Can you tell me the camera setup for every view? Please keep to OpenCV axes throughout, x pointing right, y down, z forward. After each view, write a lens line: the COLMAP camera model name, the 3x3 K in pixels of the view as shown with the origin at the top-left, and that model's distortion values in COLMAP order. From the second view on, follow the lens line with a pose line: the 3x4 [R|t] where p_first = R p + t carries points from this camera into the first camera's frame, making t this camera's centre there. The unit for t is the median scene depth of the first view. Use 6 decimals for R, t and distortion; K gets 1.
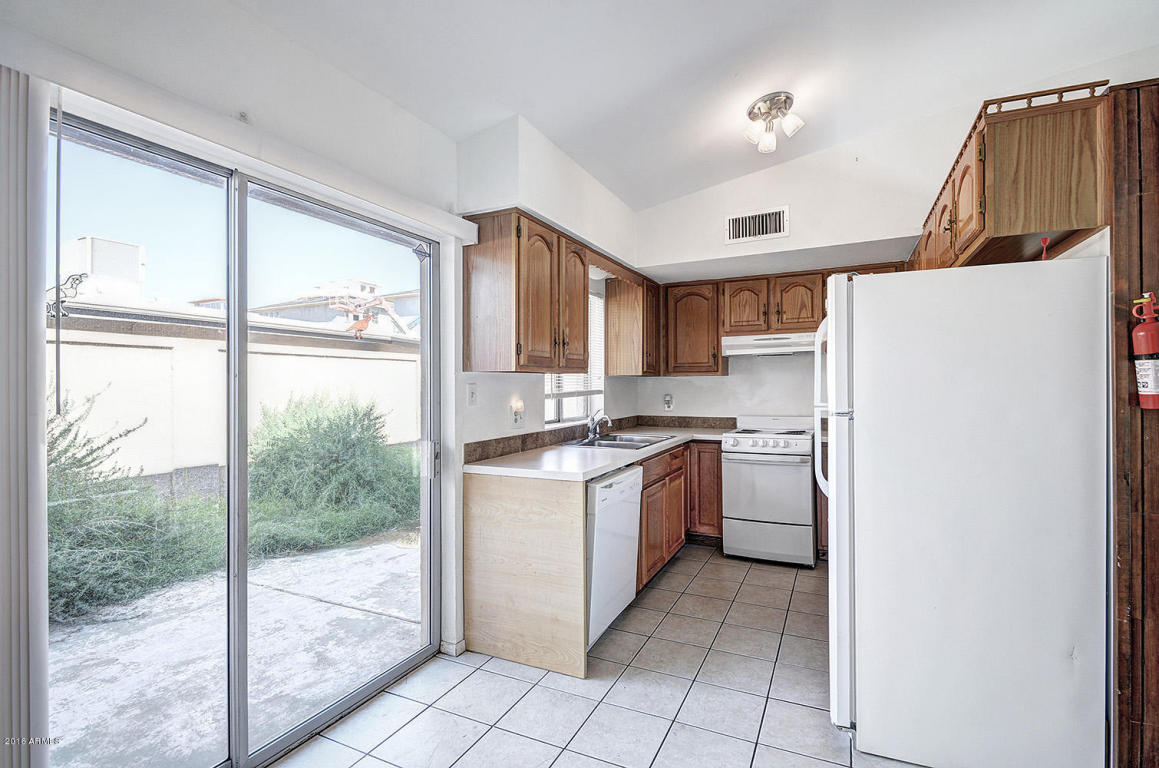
lens RADIAL K [[513.4, 0, 611.7], [0, 513.4, 388.2], [0, 0, 1]] dist [-0.007917, -0.003163]
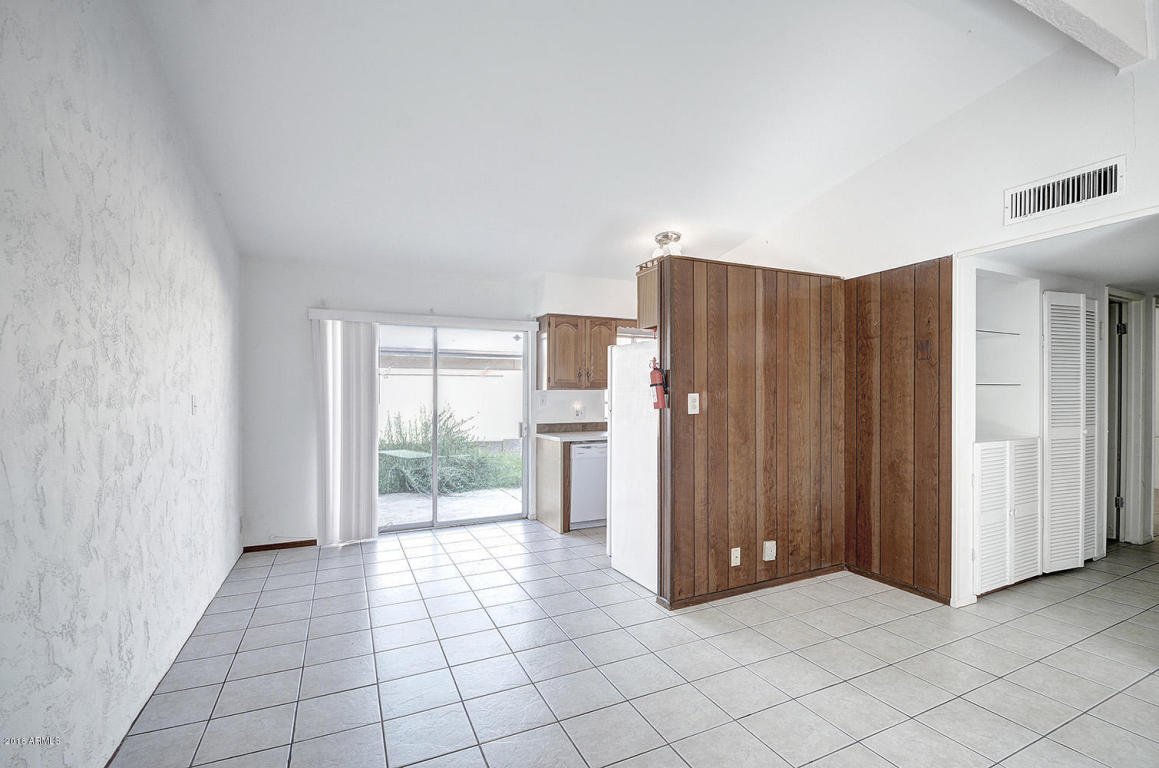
lens RADIAL K [[513.4, 0, 580.4], [0, 513.4, 391.7], [0, 0, 1]] dist [-0.007917, -0.003163]
pose [[0.752573, -0.007014, -0.658472, 0.929157], [0.001176, 0.999956, -0.009308, -0.004164], [0.658508, 0.006231, 0.752548, -0.365060]]
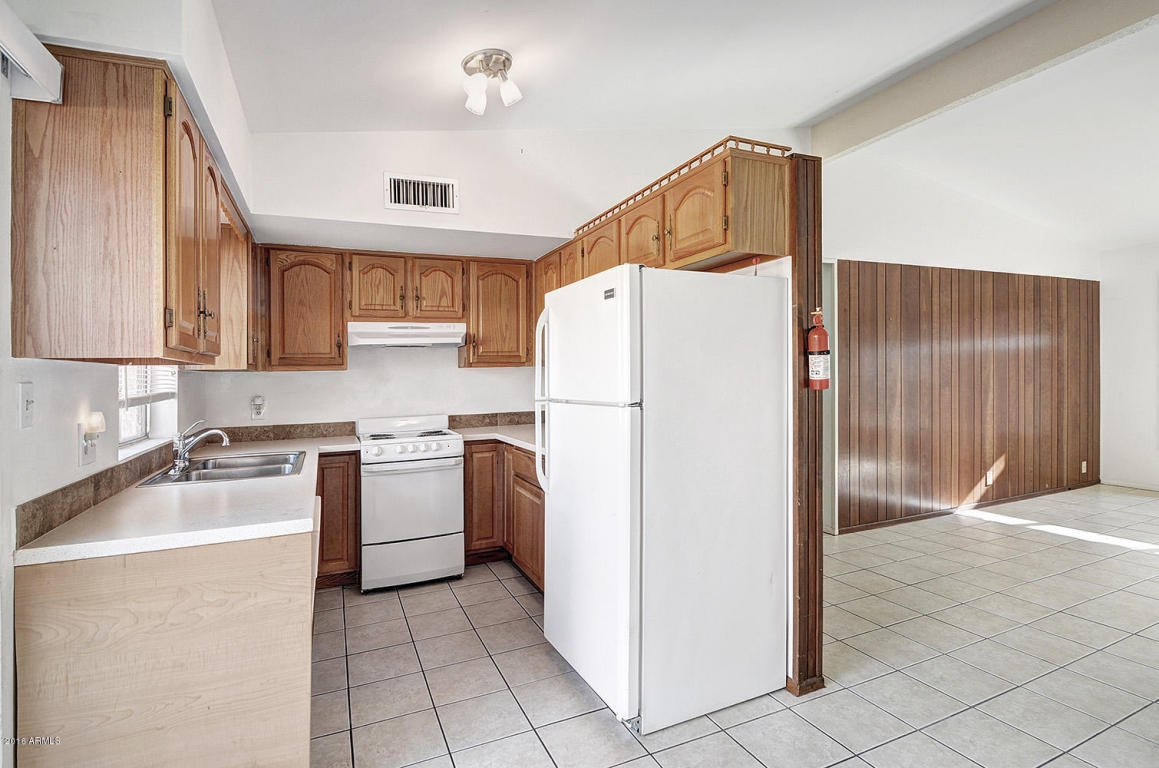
lens RADIAL K [[551.1, 0, 575.9], [0, 551.1, 382.9], [0, 0, 1]] dist [-0.010182, -0.002918]
pose [[0.675090, -0.017143, 0.737536, -0.229410], [0.022036, 0.999752, 0.003067, 0.001084], [-0.737406, 0.014182, 0.675301, 0.198873]]
